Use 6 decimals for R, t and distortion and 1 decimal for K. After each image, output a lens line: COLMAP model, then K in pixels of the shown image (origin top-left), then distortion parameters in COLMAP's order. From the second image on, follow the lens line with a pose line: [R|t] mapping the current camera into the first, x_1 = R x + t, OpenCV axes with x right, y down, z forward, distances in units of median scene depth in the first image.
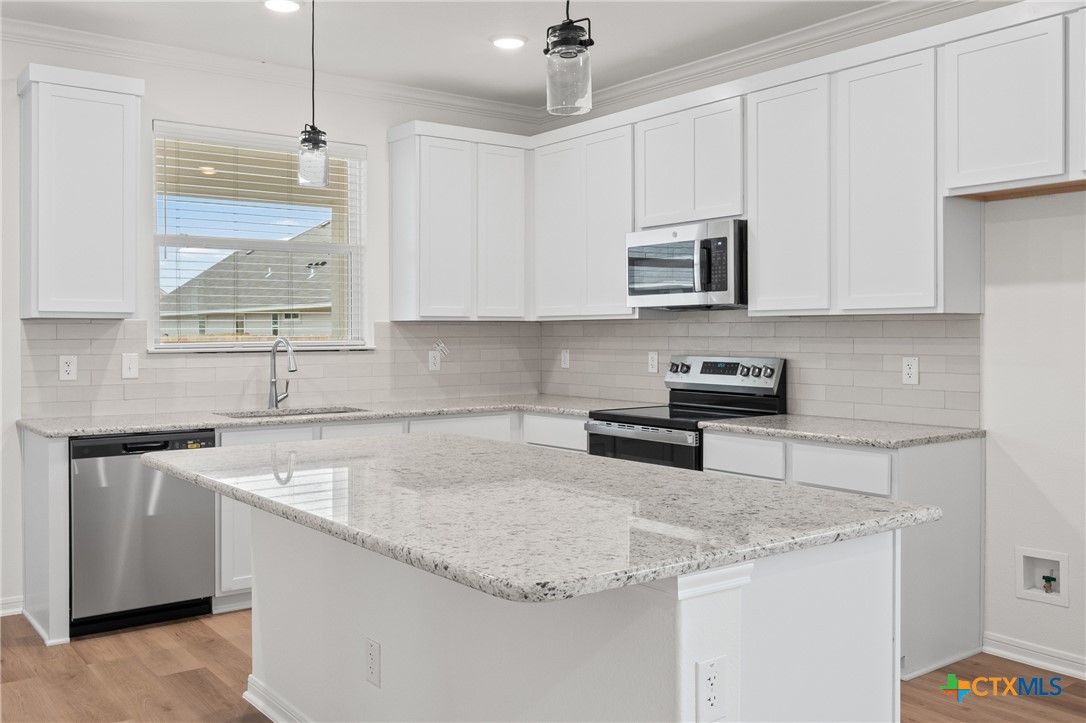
lens RADIAL K [[973.4, 0, 549.0], [0, 973.4, 347.8], [0, 0, 1]] dist [0.004414, -0.006848]
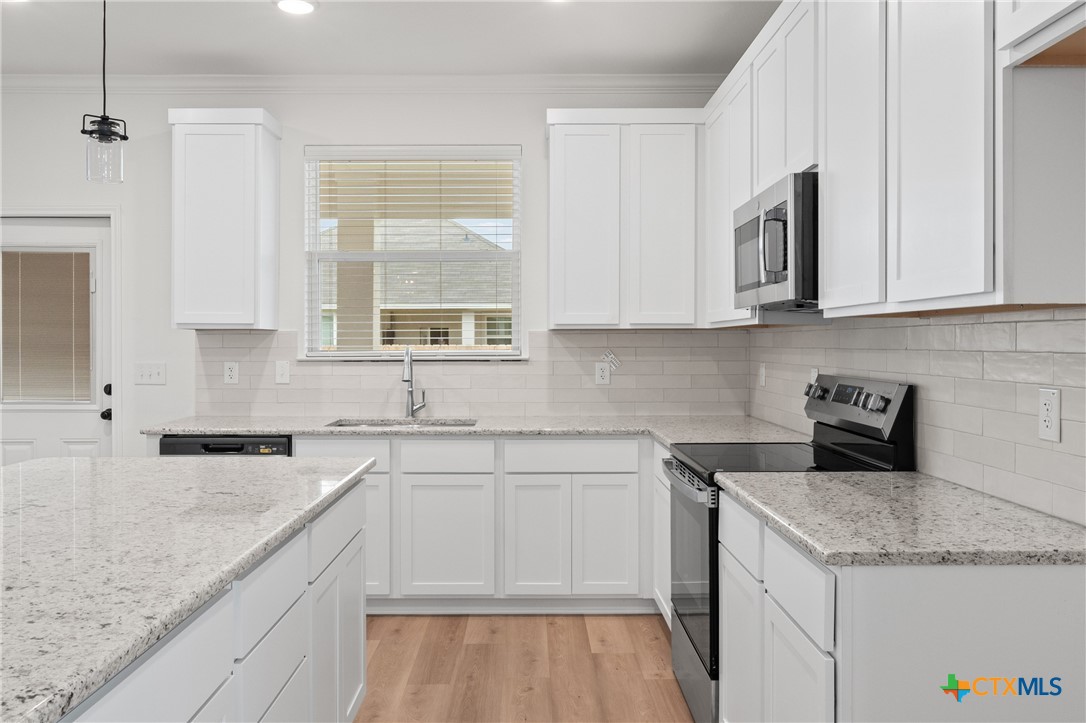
lens RADIAL K [[855.5, 0, 530.6], [0, 855.5, 349.3], [0, 0, 1]] dist [0.004152, 0.001998]
pose [[0.796514, 0.006254, -0.604588, 0.393388], [-0.010366, 0.999941, -0.003313, -0.007209], [0.604532, 0.008906, 0.796531, 0.418095]]
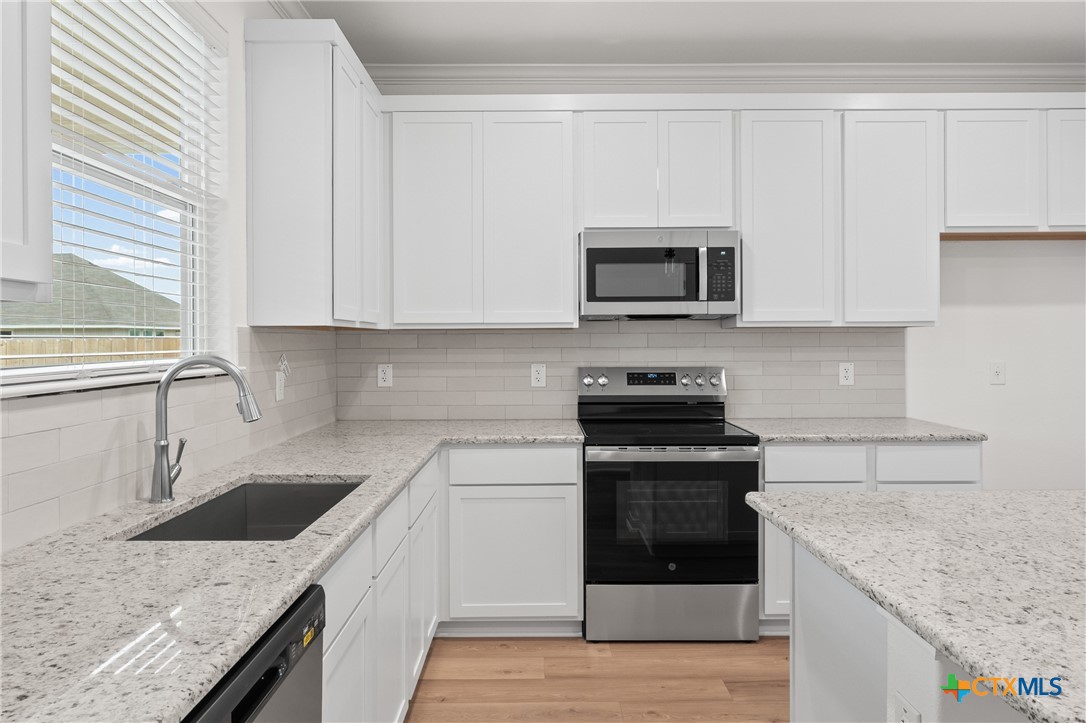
lens RADIAL K [[698.8, 0, 538.7], [0, 698.8, 342.2], [0, 0, 1]] dist [-0.002285, -0.000631]
pose [[0.603291, -0.001371, 0.797520, -0.504688], [0.015843, 0.999822, -0.010265, -0.011885], [-0.797364, 0.018828, 0.603205, 0.717848]]
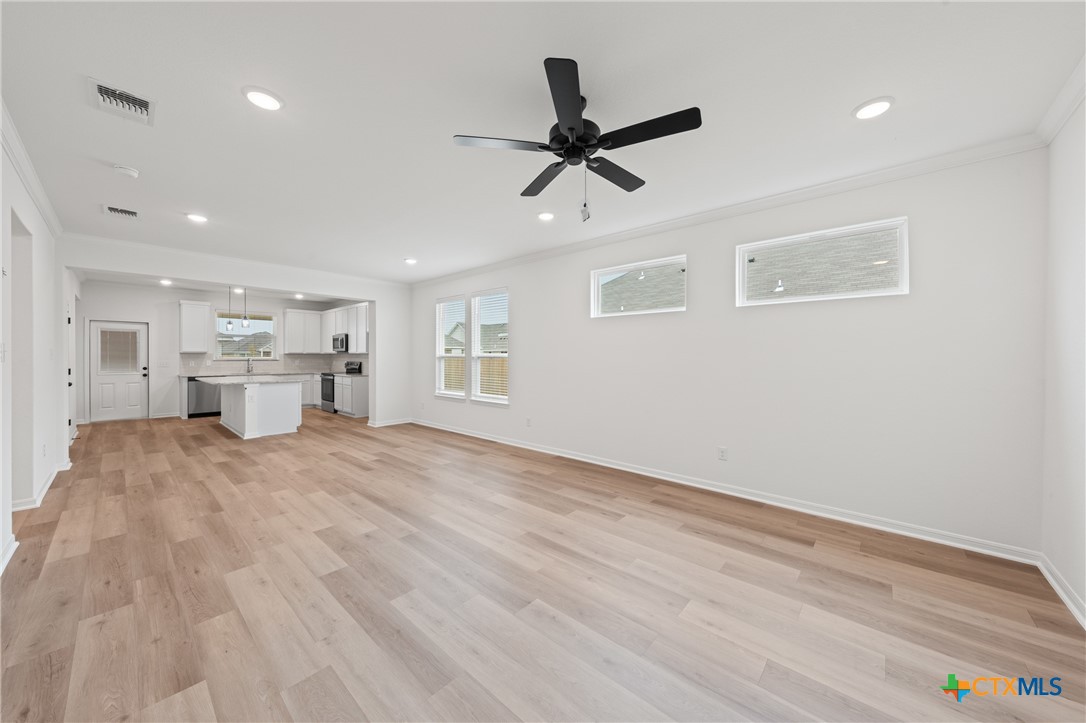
lens RADIAL K [[380.1, 0, 545.5], [0, 380.1, 359.1], [0, 0, 1]] dist [-0.000083, 0.000105]
pose [[0.981886, 0.003153, 0.189446, 0.822436], [-0.001649, 0.999966, -0.008094, 0.011378], [-0.189465, 0.007635, 0.981858, -1.103197]]
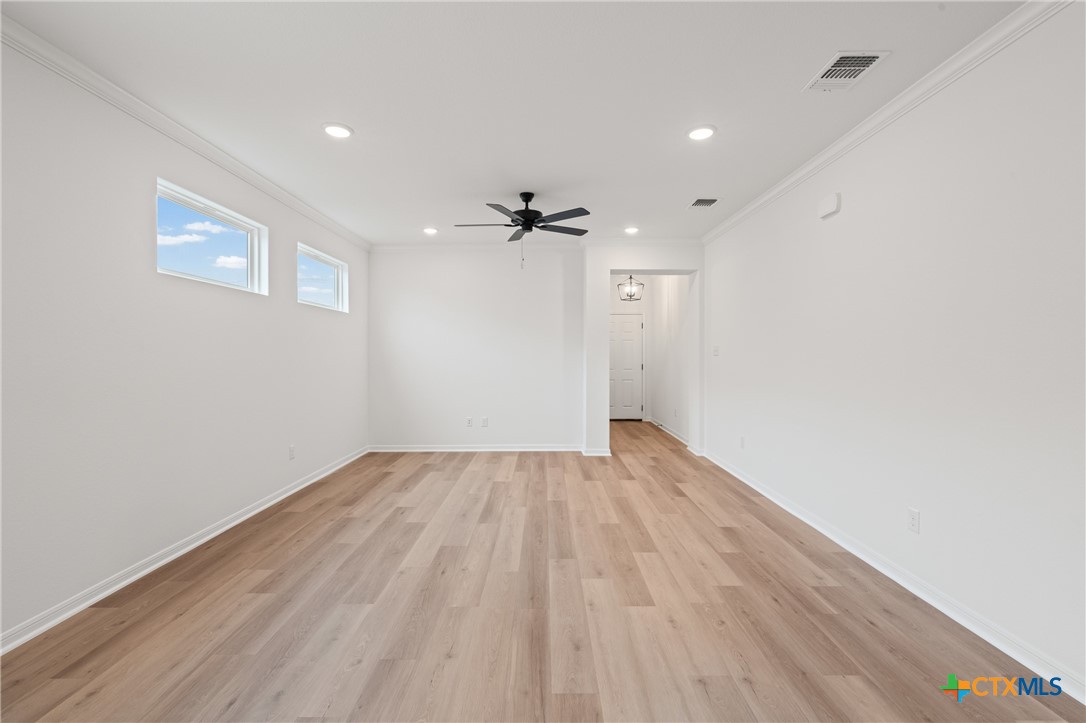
lens RADIAL K [[484.0, 0, 545.6], [0, 484.0, 356.3], [0, 0, 1]] dist [-0.001556, -0.000383]
pose [[-0.795376, -0.001183, 0.606116, 0.340014], [0.010796, 0.999812, 0.016118, -0.001682], [-0.606021, 0.019363, -0.795213, 0.074149]]
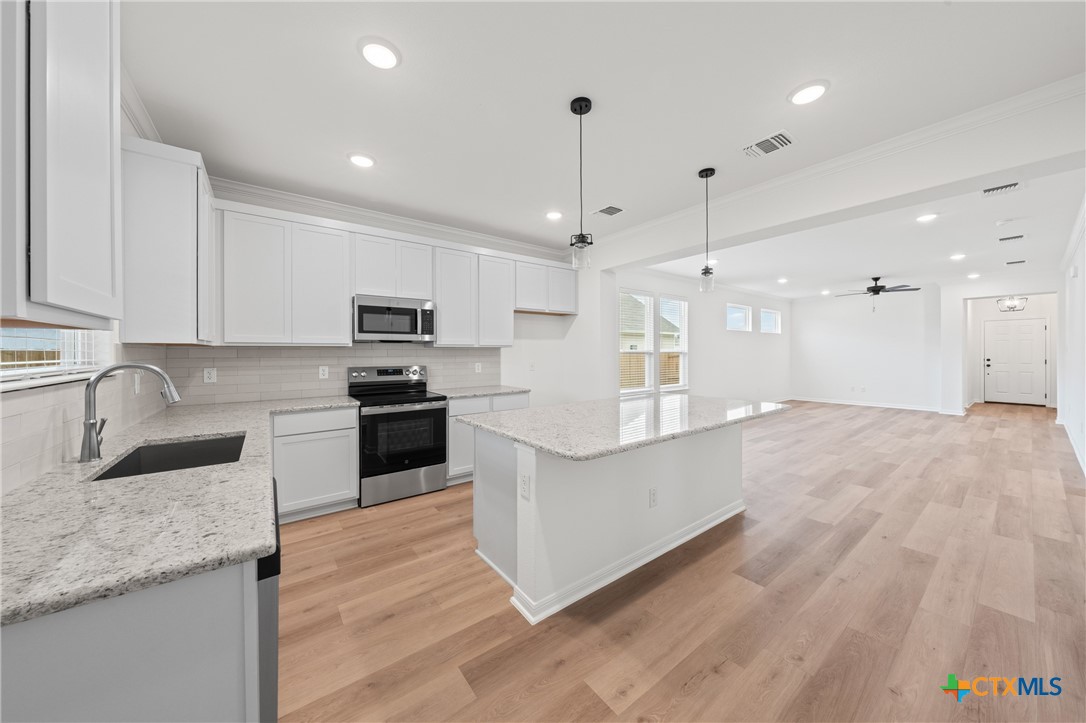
lens RADIAL K [[369.5, 0, 542.9], [0, 369.5, 352.6], [0, 0, 1]] dist [-0.000607, 0.000082]
pose [[0.006546, 0.002001, 0.999977, -0.627356], [0.019530, 0.999807, -0.002129, -0.012317], [-0.999788, 0.019543, 0.006506, 0.742357]]
